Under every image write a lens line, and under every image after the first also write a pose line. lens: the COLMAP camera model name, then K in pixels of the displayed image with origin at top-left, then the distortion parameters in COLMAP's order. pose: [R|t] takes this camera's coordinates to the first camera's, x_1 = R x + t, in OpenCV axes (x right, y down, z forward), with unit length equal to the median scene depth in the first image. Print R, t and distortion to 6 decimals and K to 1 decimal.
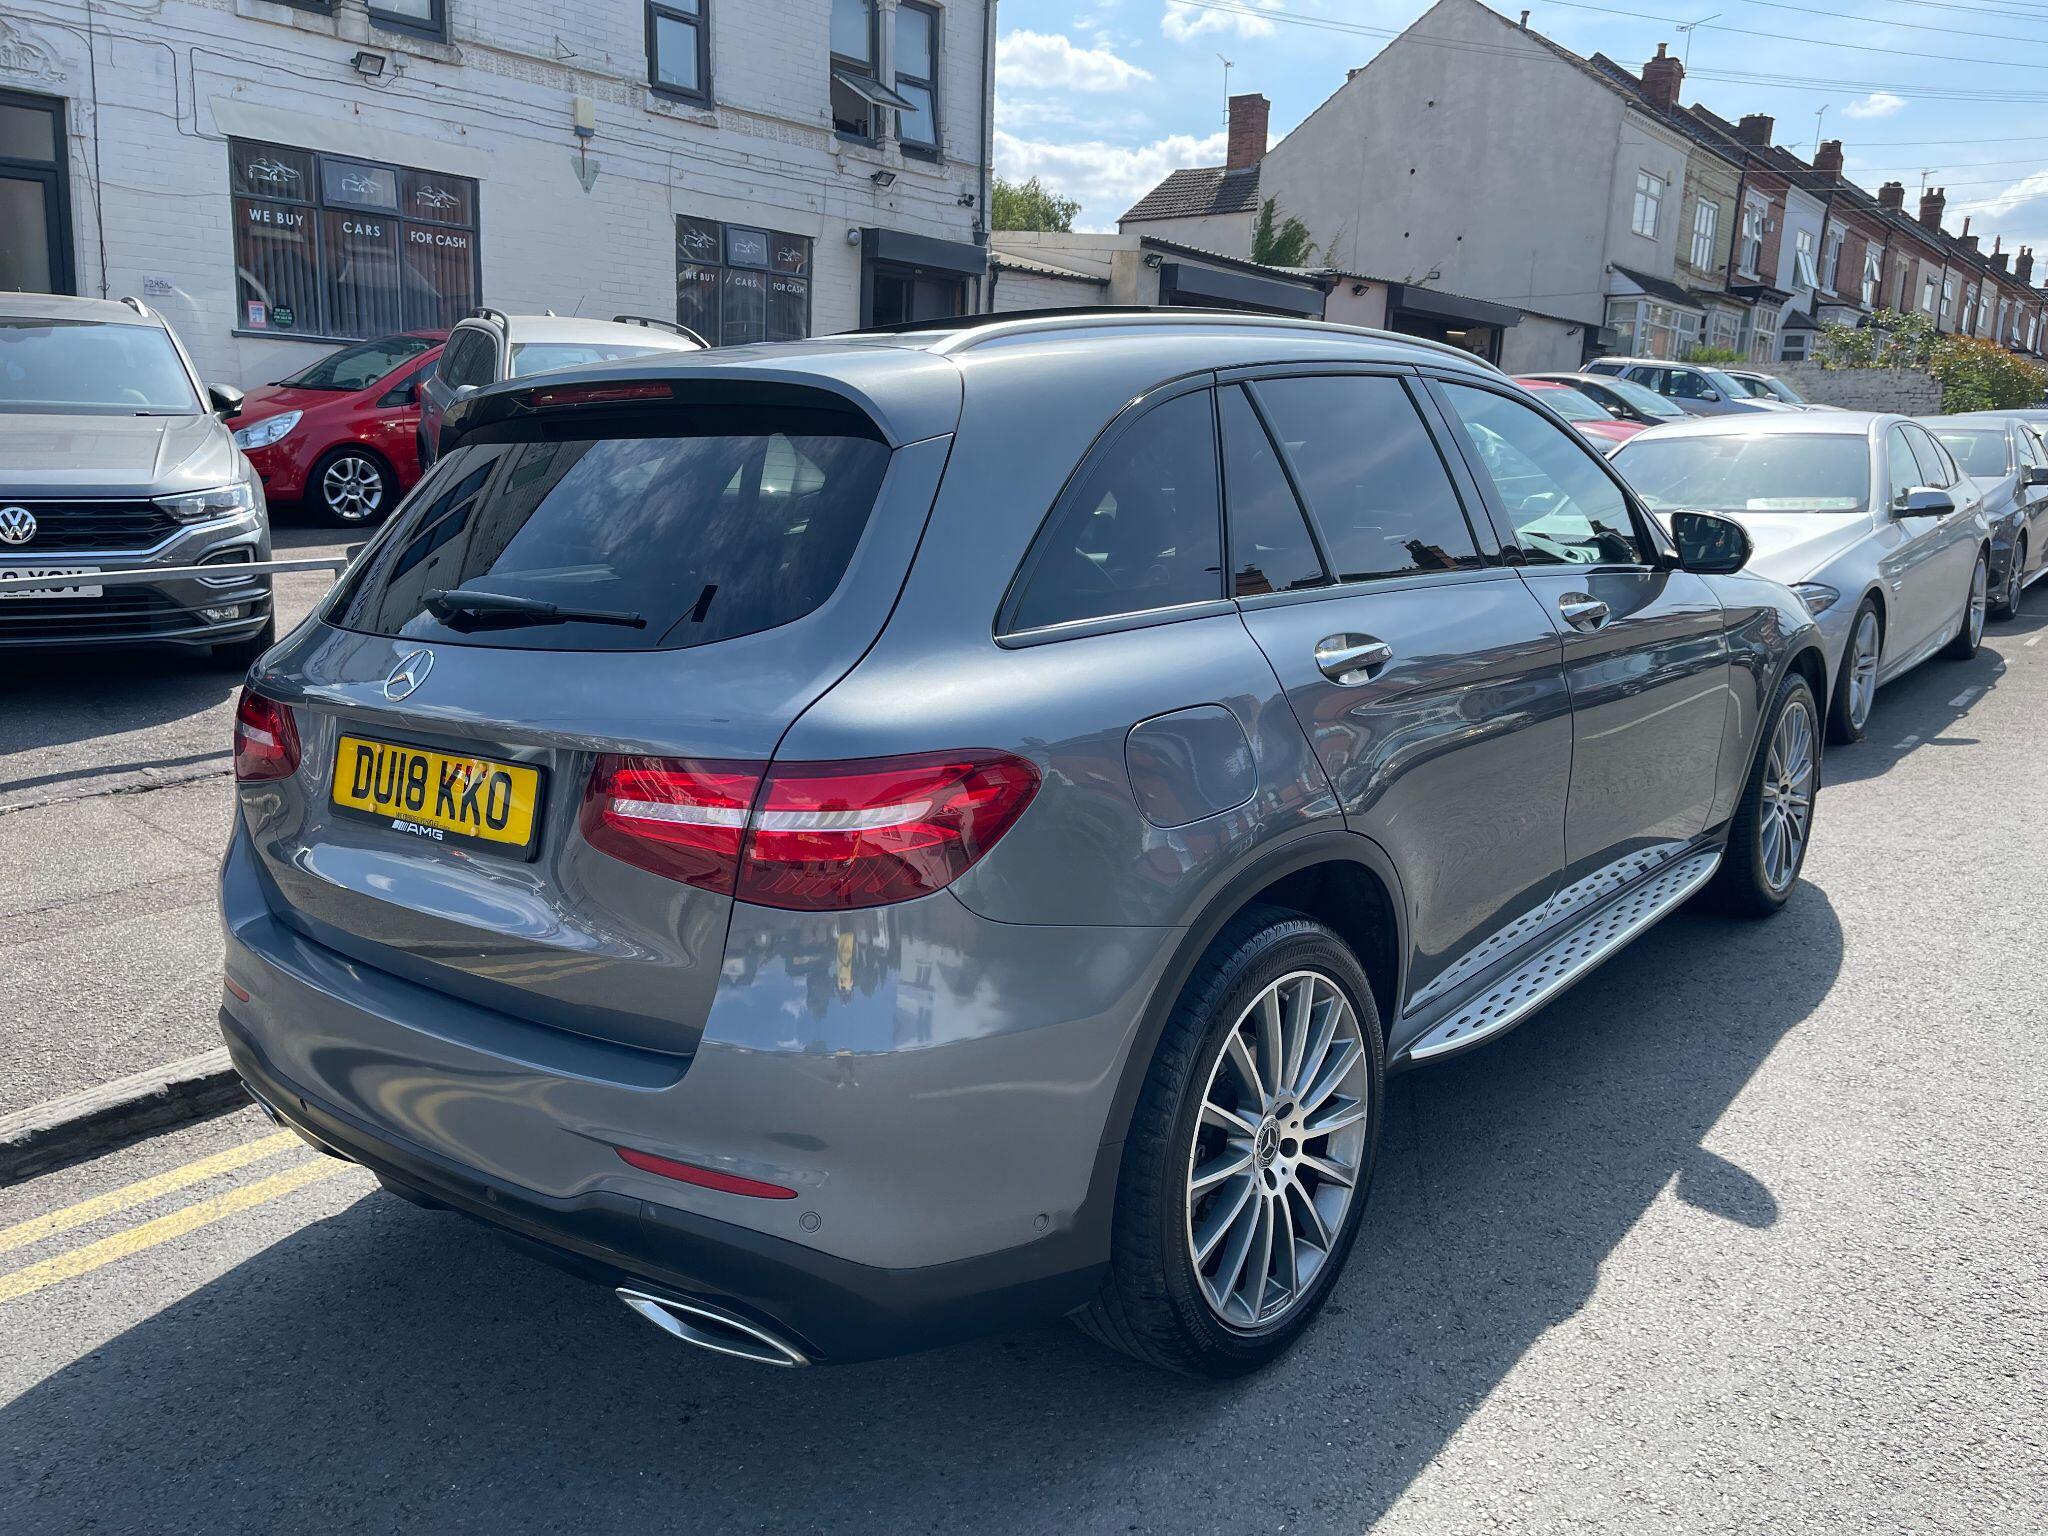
lens RADIAL K [[1547.6, 0, 1015.8], [0, 1547.6, 744.7], [0, 0, 1]] dist [0.081043, -0.118523]
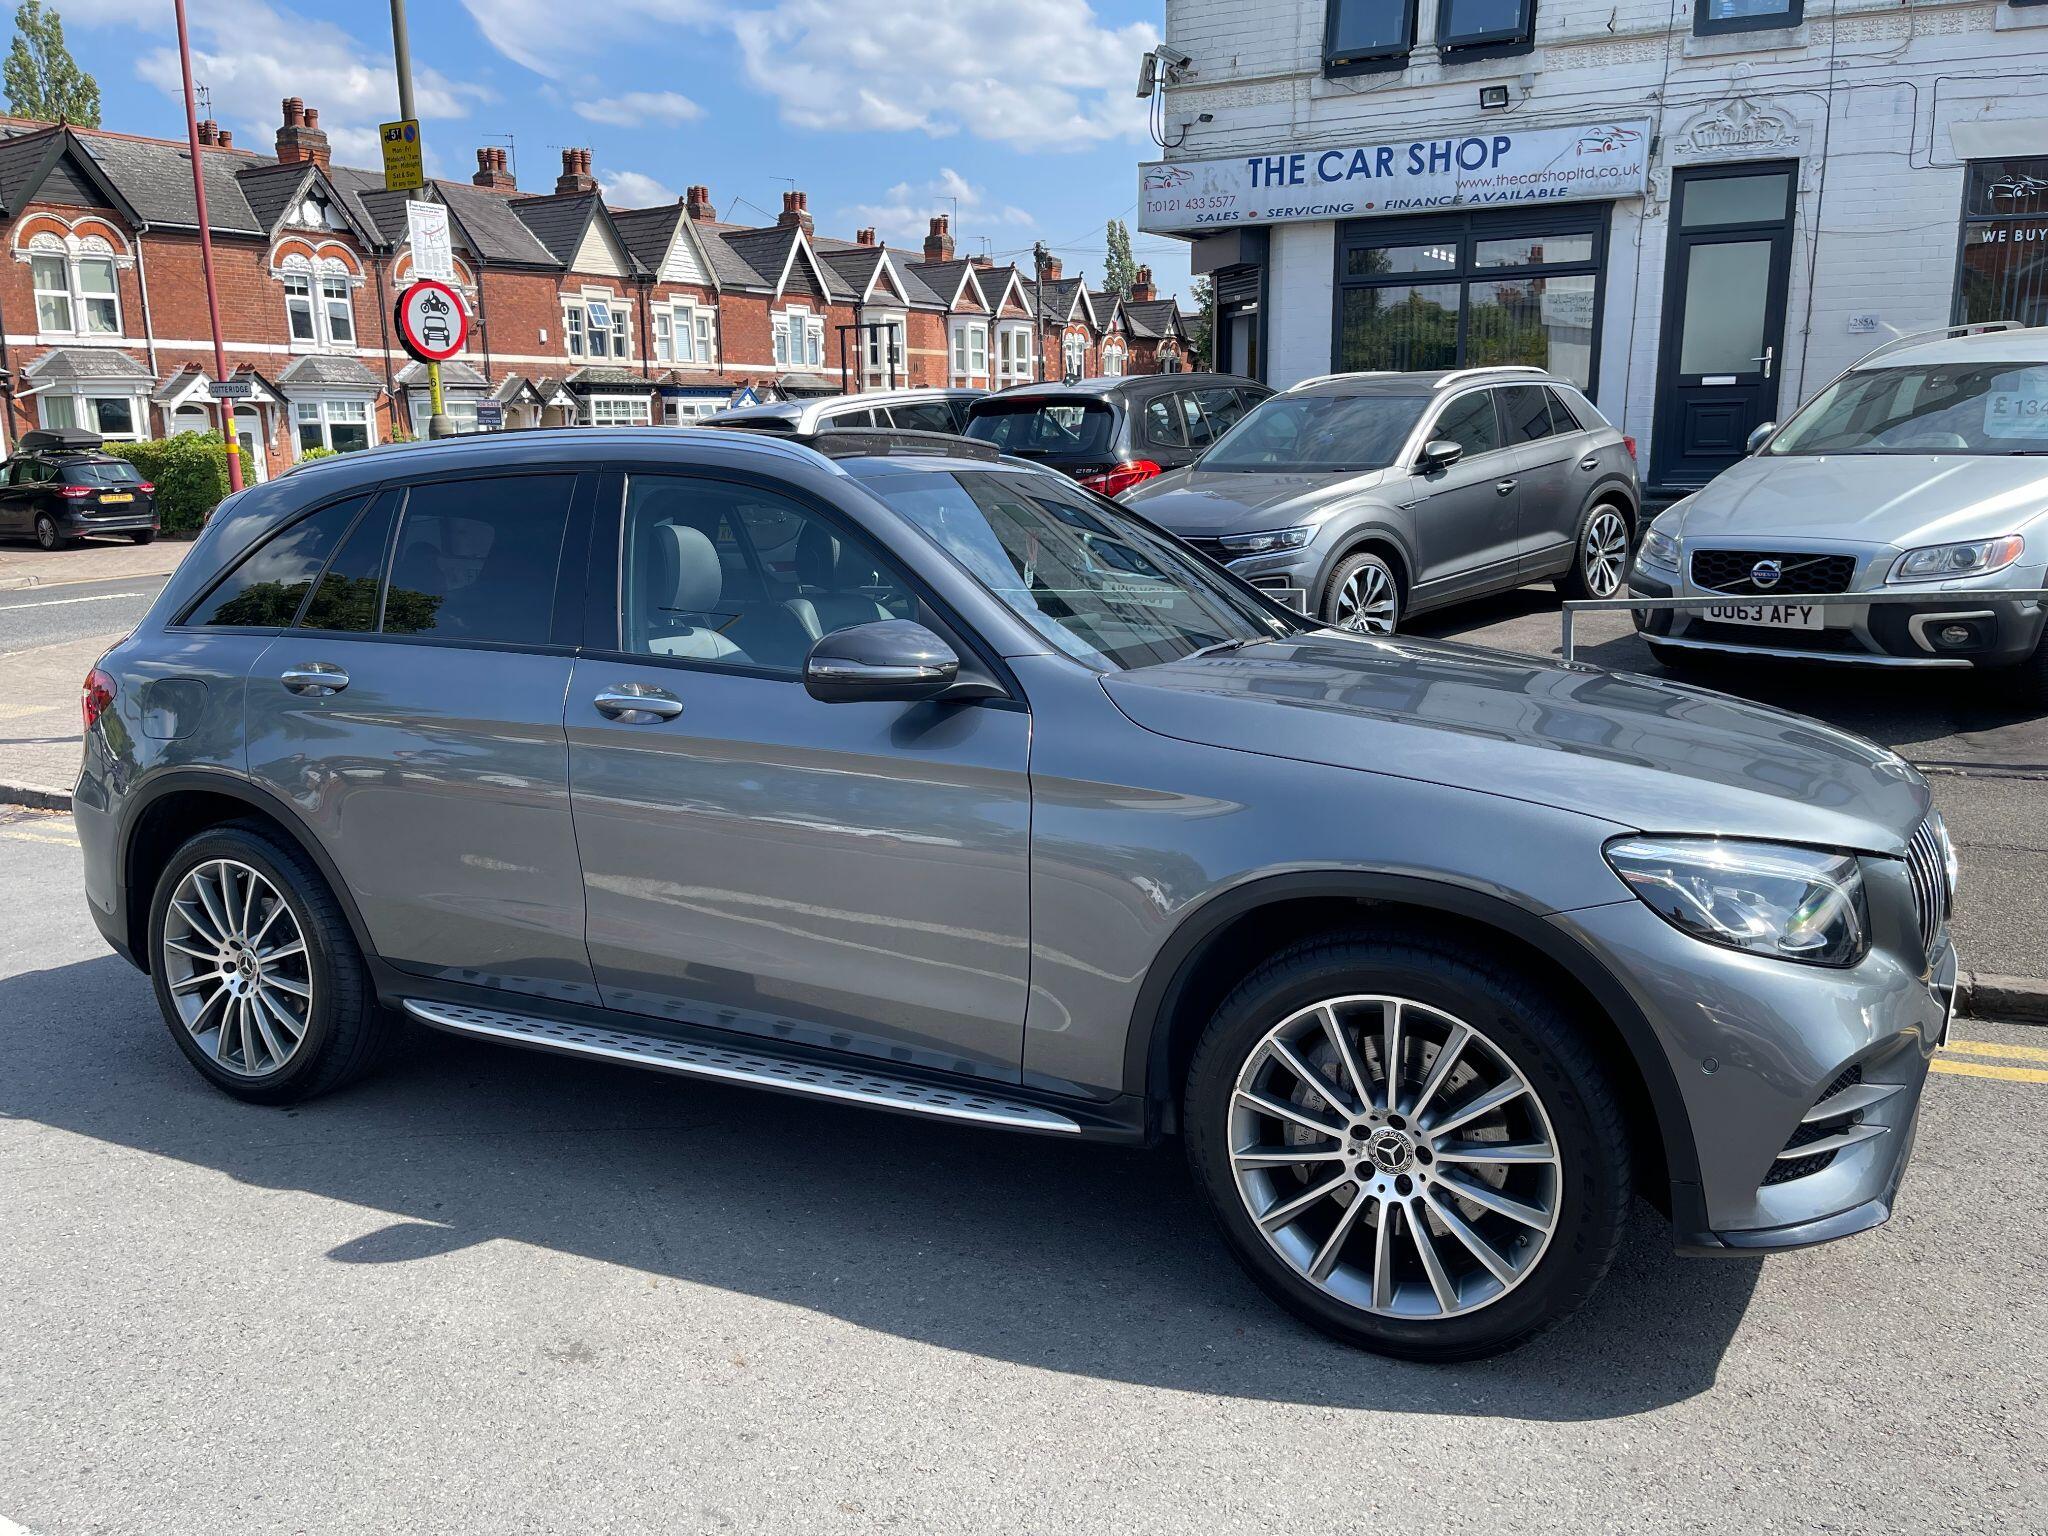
lens RADIAL K [[1549.8, 0, 1019.8], [0, 1549.8, 733.0], [0, 0, 1]] dist [0.074032, -0.106641]
pose [[0.211837, 0.152387, -0.965351, 0.352910], [-0.167877, 0.978760, 0.117665, -0.057439], [0.962778, 0.137135, 0.232920, 0.258967]]
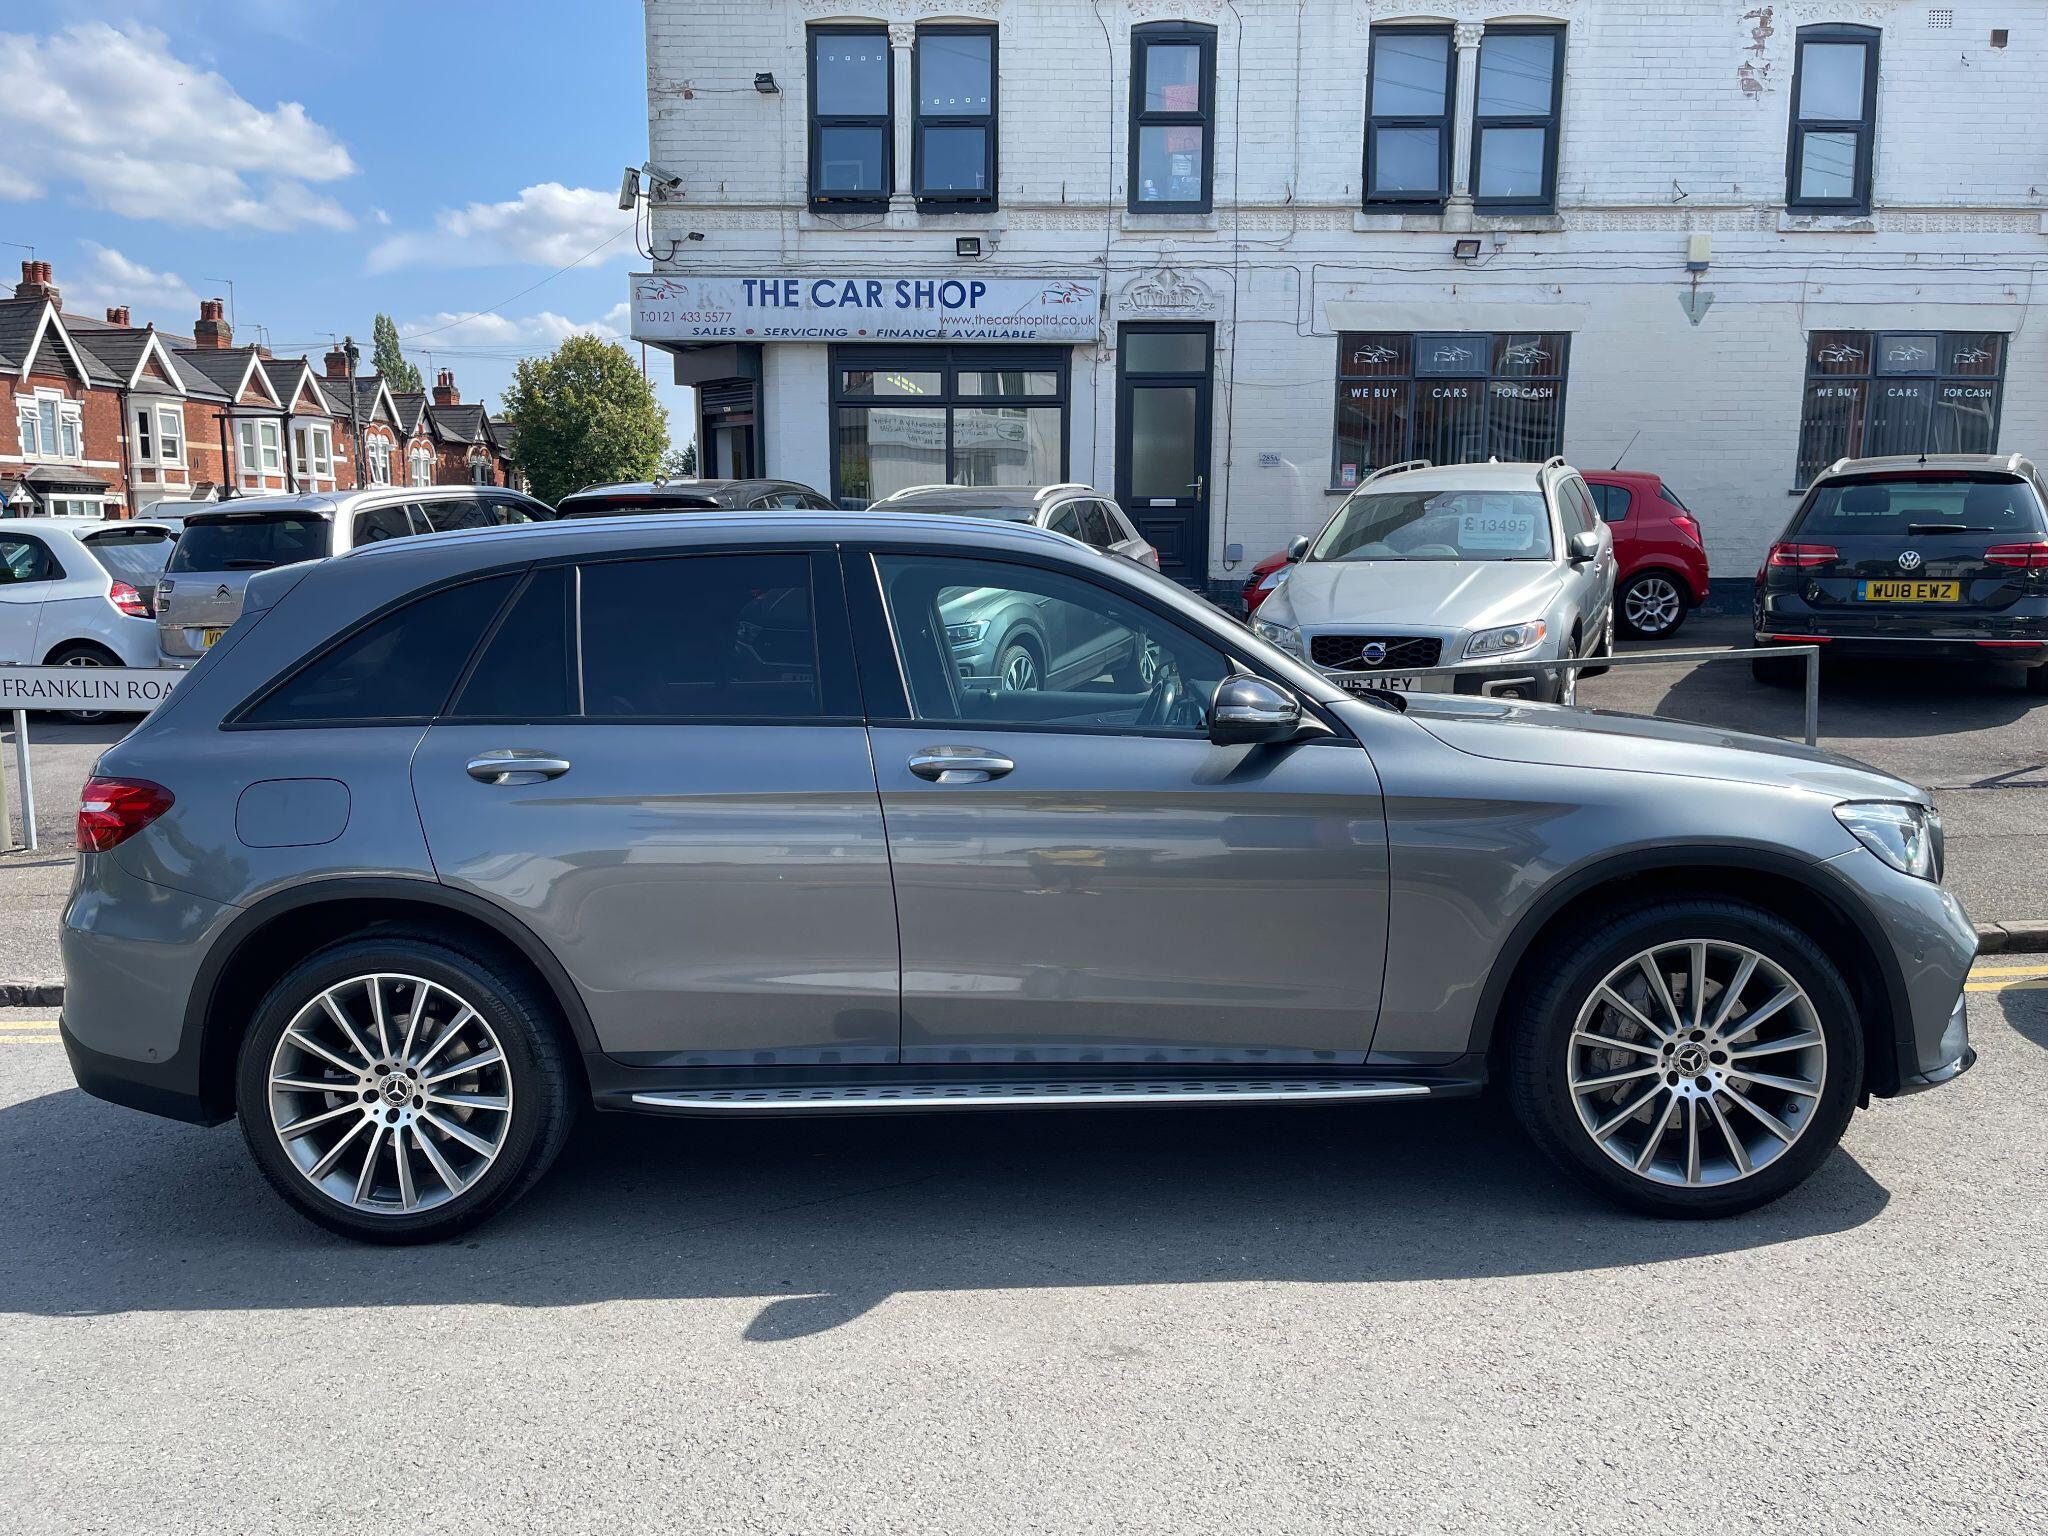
lens RADIAL K [[1549.8, 0, 1019.8], [0, 1549.8, 733.0], [0, 0, 1]] dist [0.074032, -0.106641]
pose [[0.614066, 0.066934, -0.786411, 0.311756], [-0.133785, 0.990806, -0.020135, -0.022941], [0.777833, 0.117574, 0.617375, 0.098594]]
